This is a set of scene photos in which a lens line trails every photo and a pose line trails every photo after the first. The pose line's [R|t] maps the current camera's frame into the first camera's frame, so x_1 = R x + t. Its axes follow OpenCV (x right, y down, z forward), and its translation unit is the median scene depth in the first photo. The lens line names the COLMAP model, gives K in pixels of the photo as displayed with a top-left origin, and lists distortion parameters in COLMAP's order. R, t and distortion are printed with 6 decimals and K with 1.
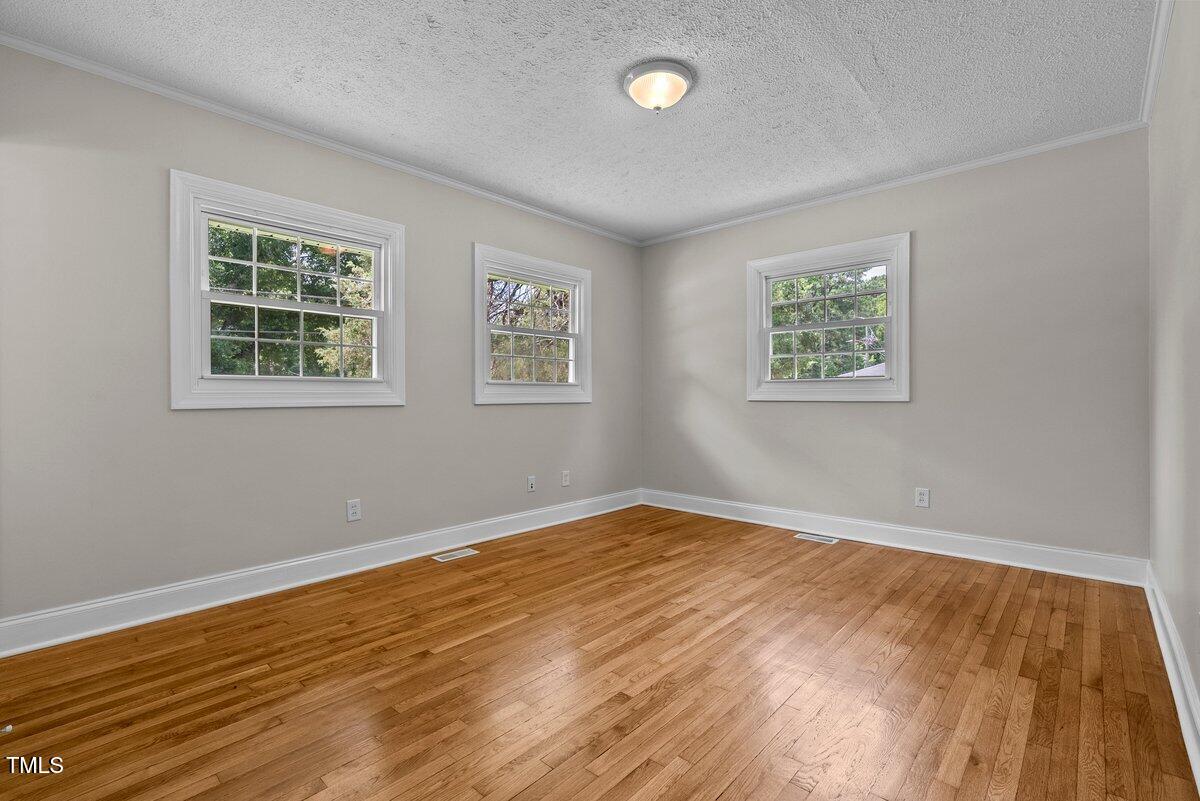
lens RADIAL K [[541.0, 0, 600.0], [0, 541.0, 400.5], [0, 0, 1]] dist [-0.005225, 0.000179]
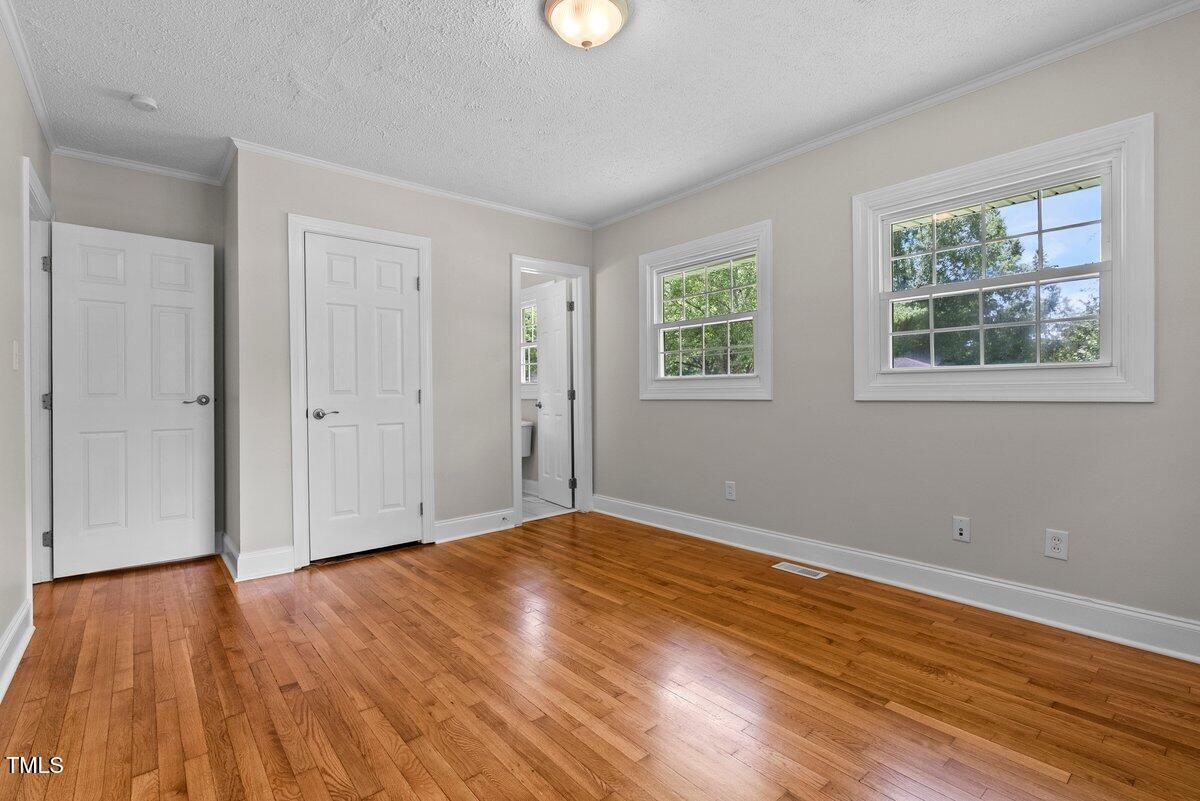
lens RADIAL K [[548.5, 0, 601.9], [0, 548.5, 387.2], [0, 0, 1]] dist [-0.001000, -0.000096]
pose [[-0.125692, -0.005247, -0.992055, 0.753686], [0.003647, 0.999977, -0.005751, -0.010952], [0.992063, -0.004341, -0.125670, 0.898105]]
